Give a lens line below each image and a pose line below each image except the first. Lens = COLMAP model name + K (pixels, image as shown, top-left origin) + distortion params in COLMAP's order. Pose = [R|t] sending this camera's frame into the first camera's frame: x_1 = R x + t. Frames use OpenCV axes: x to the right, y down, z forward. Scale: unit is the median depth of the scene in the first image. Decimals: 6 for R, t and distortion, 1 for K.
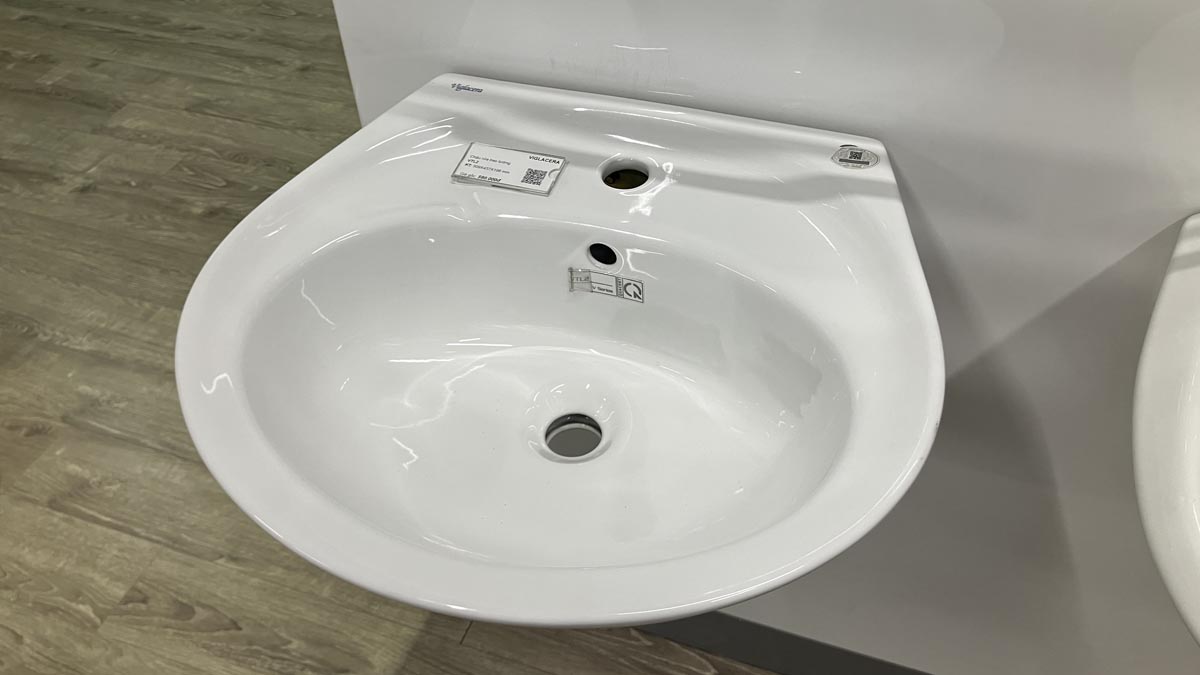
lens RADIAL K [[950.9, 0, 601.3], [0, 950.9, 351.7], [0, 0, 1]] dist [-0.000958, 0.006062]
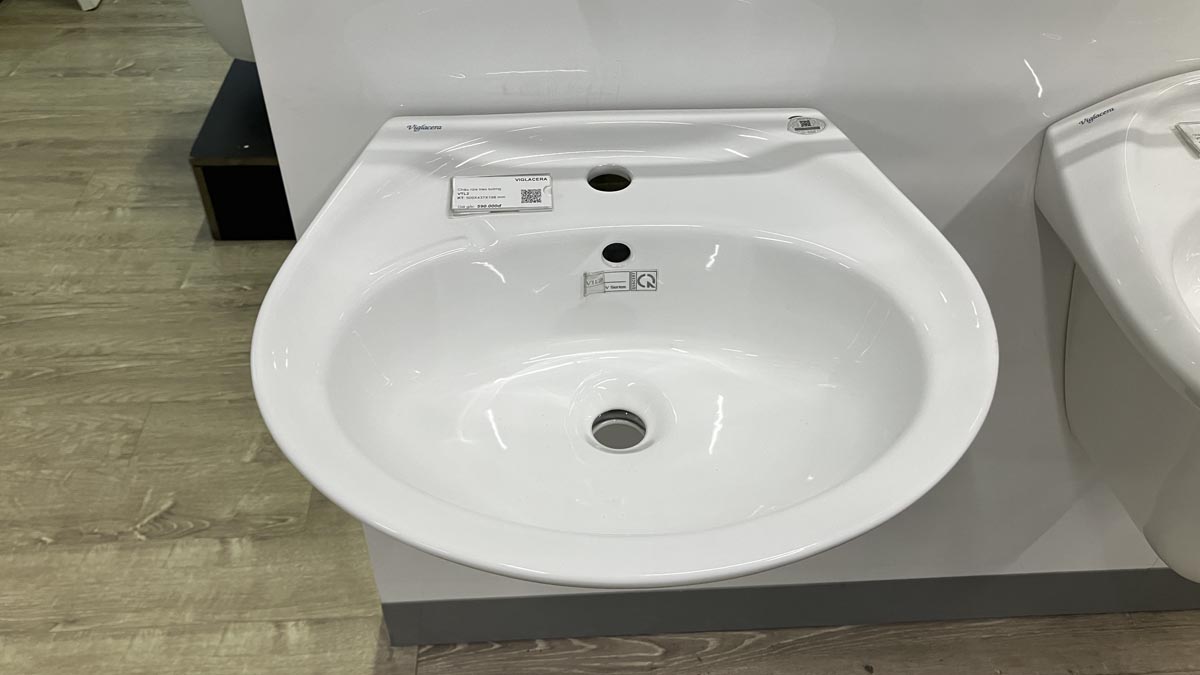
lens RADIAL K [[948.5, 0, 591.8], [0, 948.5, 359.8], [0, 0, 1]] dist [0.002839, 0.009503]
pose [[0.917628, -0.237829, 0.318427, -0.353939], [0.249144, 0.968452, 0.005352, 0.000708], [-0.309654, 0.074423, 0.947932, 0.007606]]
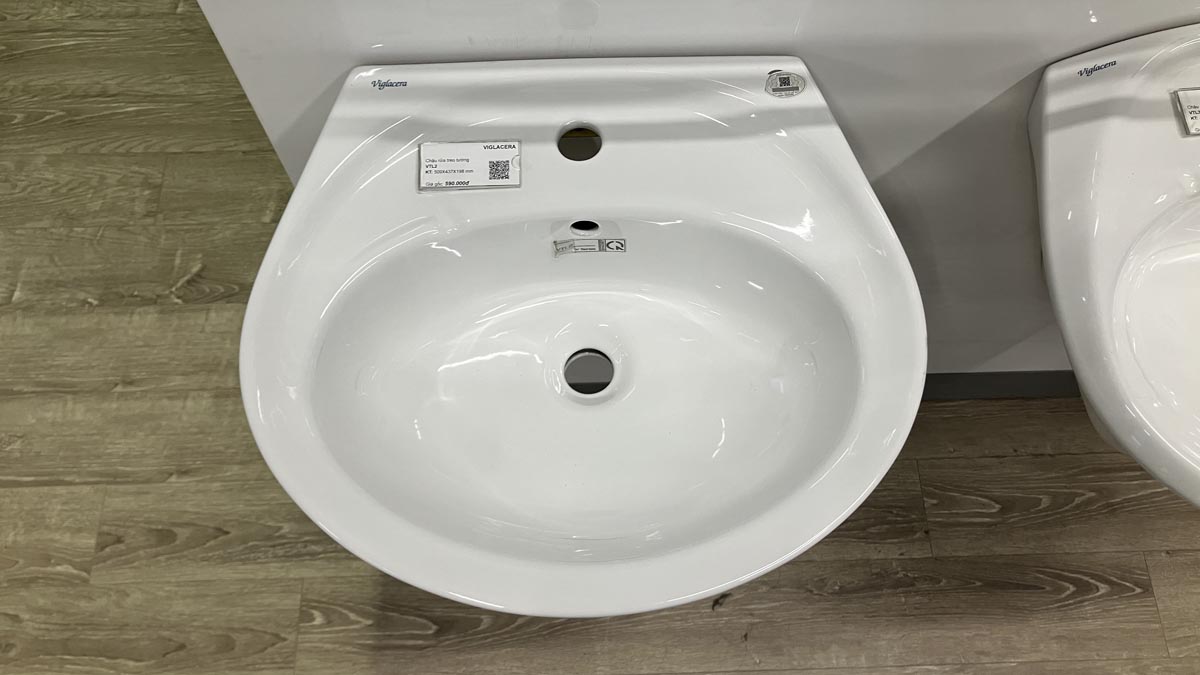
lens RADIAL K [[944.1, 0, 604.3], [0, 944.1, 343.5], [0, 0, 1]] dist [-0.003523, 0.013019]
pose [[0.928710, -0.324428, 0.179568, -0.194799], [0.240210, 0.895287, 0.375180, -0.345579], [-0.282484, -0.305300, 0.909393, -0.028158]]
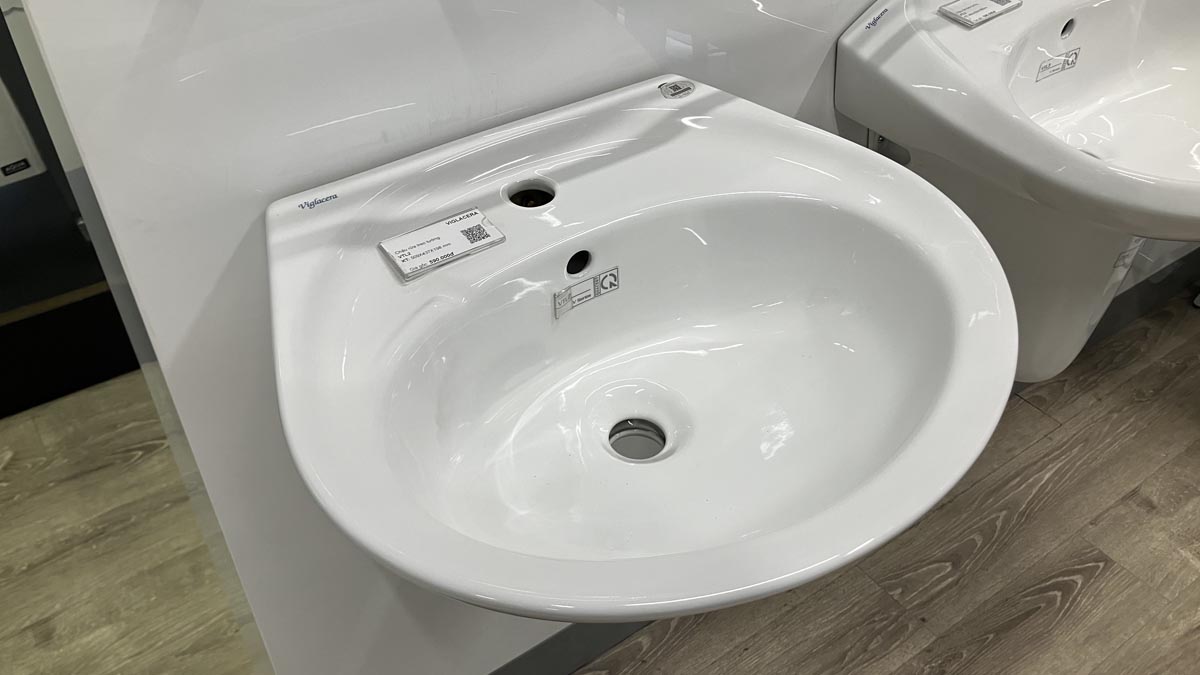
lens RADIAL K [[963.7, 0, 600.0], [0, 963.7, 337.5], [0, 0, 1]] dist [0.015199, 0.006096]
pose [[0.572490, -0.501755, 0.648457, -0.621329], [0.570070, 0.812027, 0.125034, -0.138249], [-0.589301, 0.298085, 0.750913, 0.220663]]
